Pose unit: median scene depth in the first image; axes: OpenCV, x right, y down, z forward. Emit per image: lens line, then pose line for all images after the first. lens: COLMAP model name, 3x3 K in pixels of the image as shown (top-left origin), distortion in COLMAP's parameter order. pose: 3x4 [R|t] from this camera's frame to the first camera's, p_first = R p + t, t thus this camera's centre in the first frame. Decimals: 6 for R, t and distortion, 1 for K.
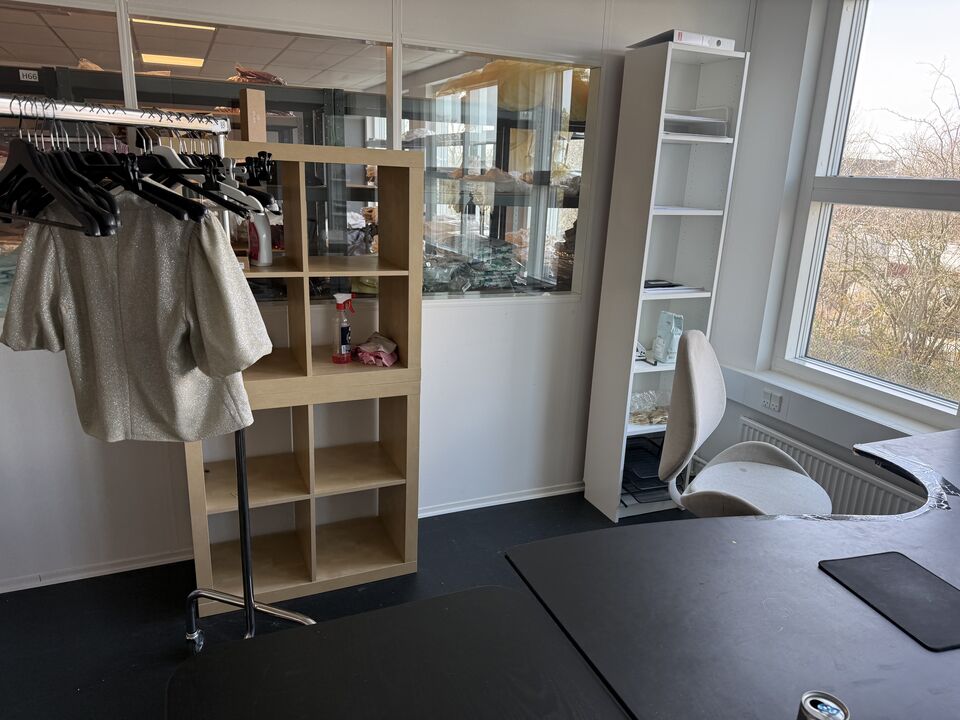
lens RADIAL K [[670.2, 0, 481.0], [0, 670.2, 365.3], [0, 0, 1]] dist [0.047911, -0.057435]
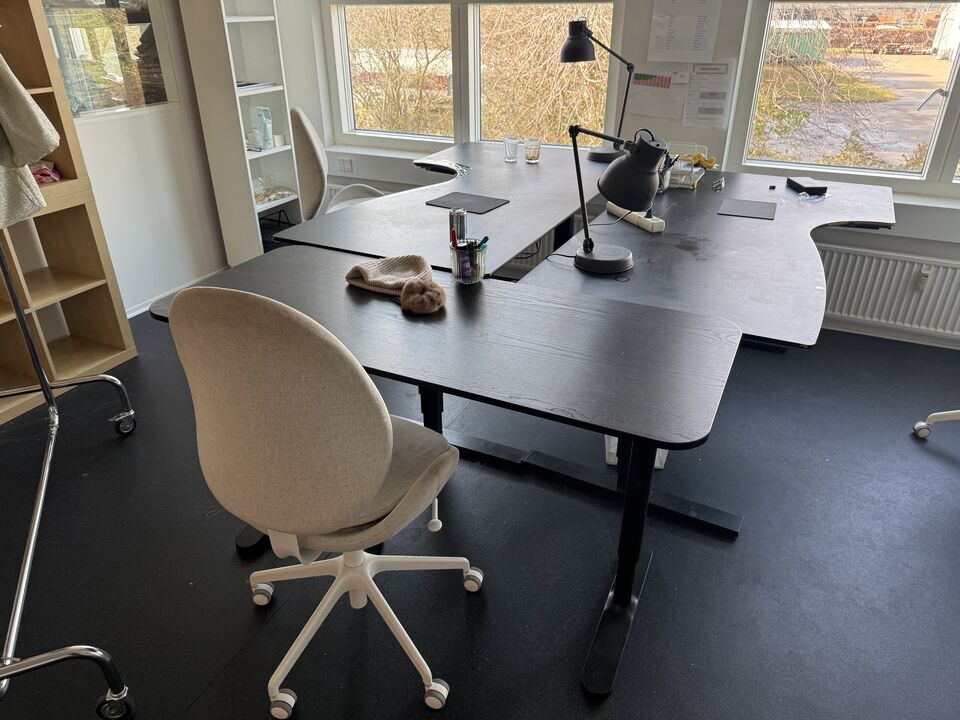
lens RADIAL K [[670.2, 0, 479.8], [0, 670.2, 359.1], [0, 0, 1]] dist [0.047911, -0.057435]
pose [[0.750529, -0.352198, 0.559163, -0.286286], [0.221577, 0.931280, 0.289174, 0.089284], [-0.622584, -0.093136, 0.776991, -0.291990]]
